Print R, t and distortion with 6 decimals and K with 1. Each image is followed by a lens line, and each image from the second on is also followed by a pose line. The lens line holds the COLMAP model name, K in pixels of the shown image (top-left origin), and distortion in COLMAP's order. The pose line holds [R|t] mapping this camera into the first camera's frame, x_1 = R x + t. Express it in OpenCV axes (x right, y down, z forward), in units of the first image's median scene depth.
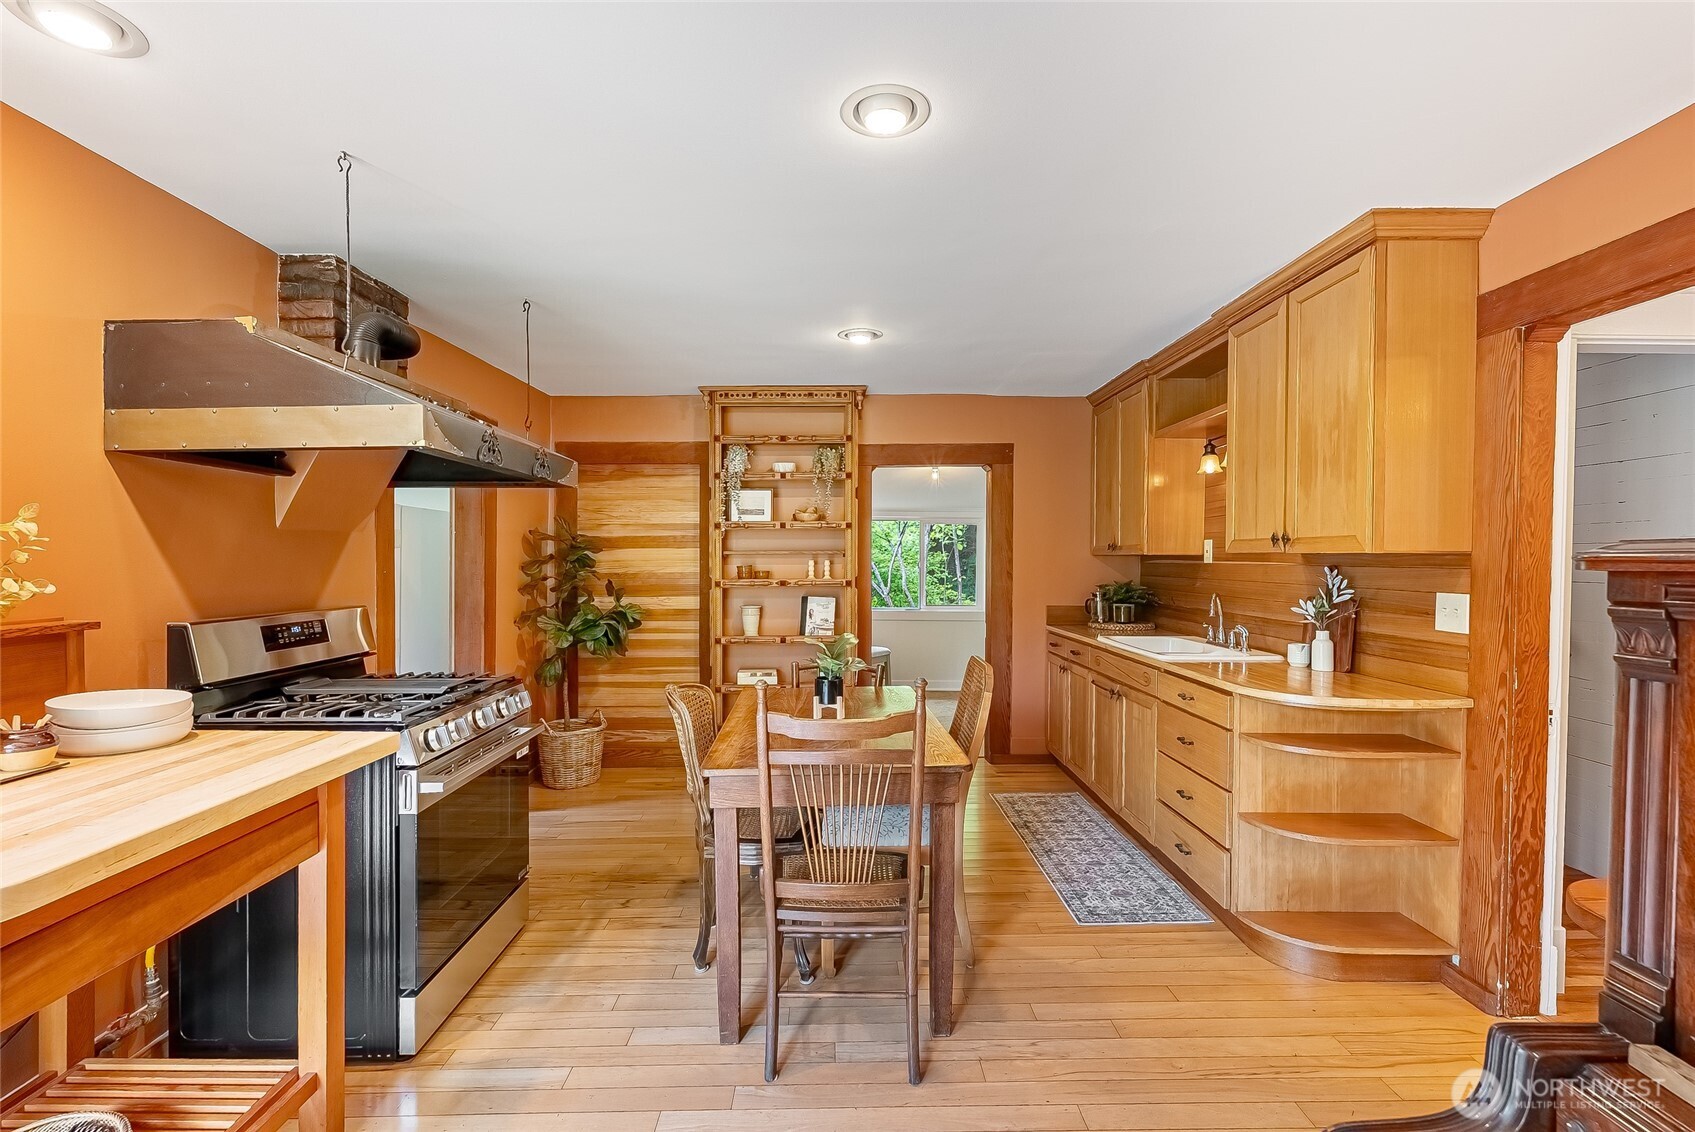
lens RADIAL K [[754.0, 0, 849.4], [0, 754.0, 561.1], [0, 0, 1]] dist [0.000084, 0.000166]
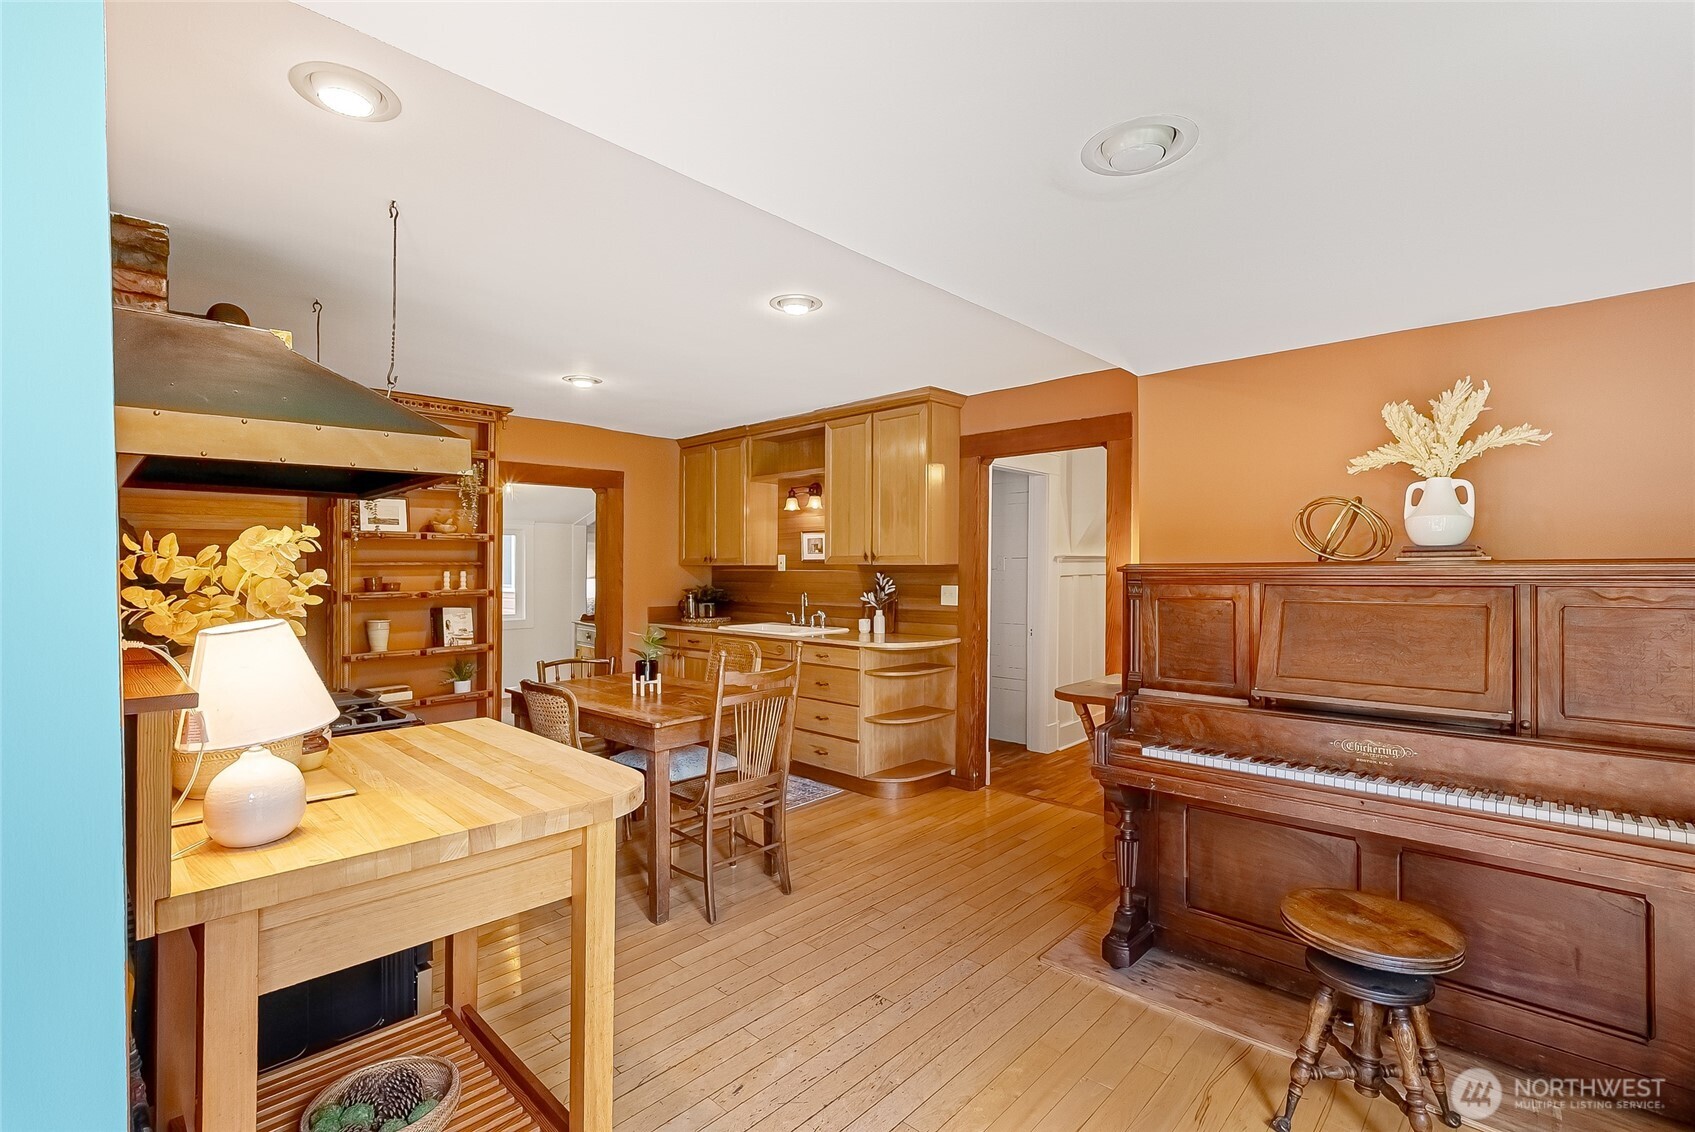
lens RADIAL K [[754.0, 0, 863.8], [0, 754.0, 565.7], [0, 0, 1]] dist [0.000084, 0.000166]
pose [[0.690980, -0.002392, 0.722870, -0.672784], [0.006578, 0.999974, -0.002978, -0.003530], [-0.722844, 0.006813, 0.690977, -0.166118]]
